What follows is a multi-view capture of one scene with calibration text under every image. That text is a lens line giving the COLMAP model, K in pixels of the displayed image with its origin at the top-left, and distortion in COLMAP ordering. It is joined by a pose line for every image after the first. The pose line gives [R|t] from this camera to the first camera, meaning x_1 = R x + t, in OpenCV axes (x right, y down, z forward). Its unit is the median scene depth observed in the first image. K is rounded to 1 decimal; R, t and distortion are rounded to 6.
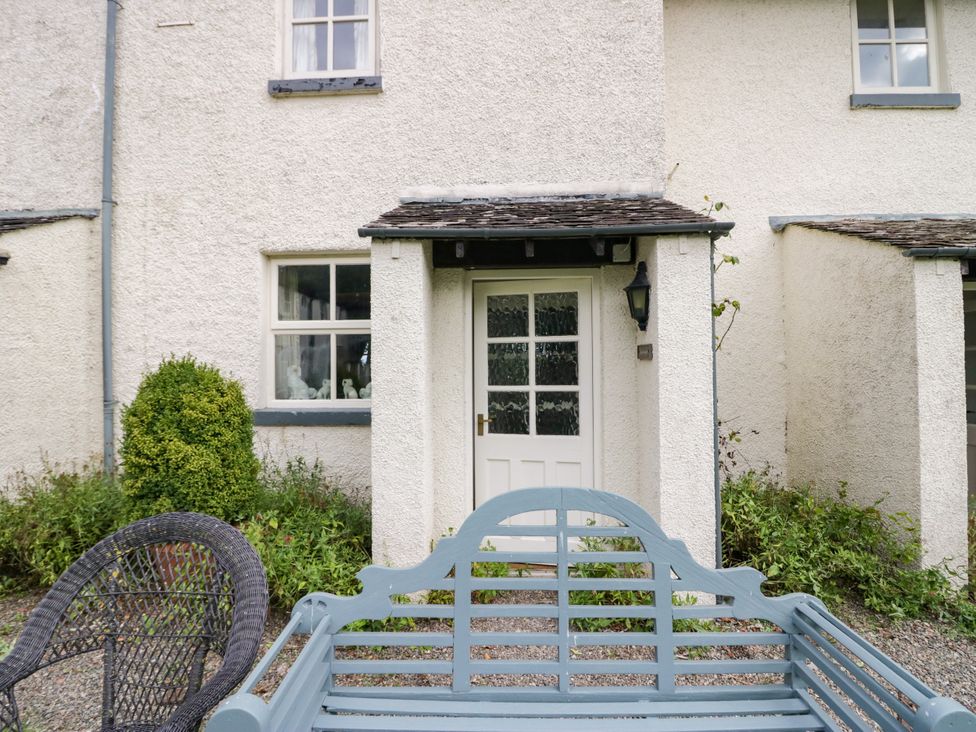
lens RADIAL K [[476.1, 0, 488.5], [0, 476.1, 362.0], [0, 0, 1]] dist [-0.006183, -0.009922]
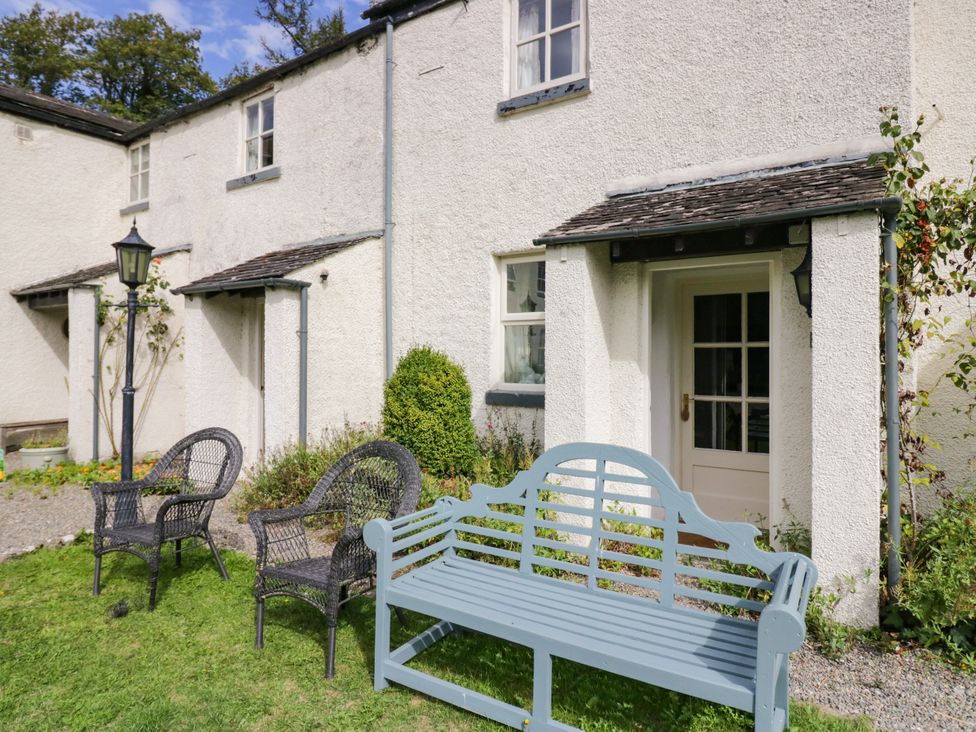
lens RADIAL K [[508.1, 0, 491.9], [0, 508.1, 356.1], [0, 0, 1]] dist [0.000397, -0.014008]
pose [[0.875507, 0.010068, -0.483100, 0.129305], [-0.004579, 0.999911, 0.012540, 0.000038], [0.483183, -0.008766, 0.875476, -0.090428]]
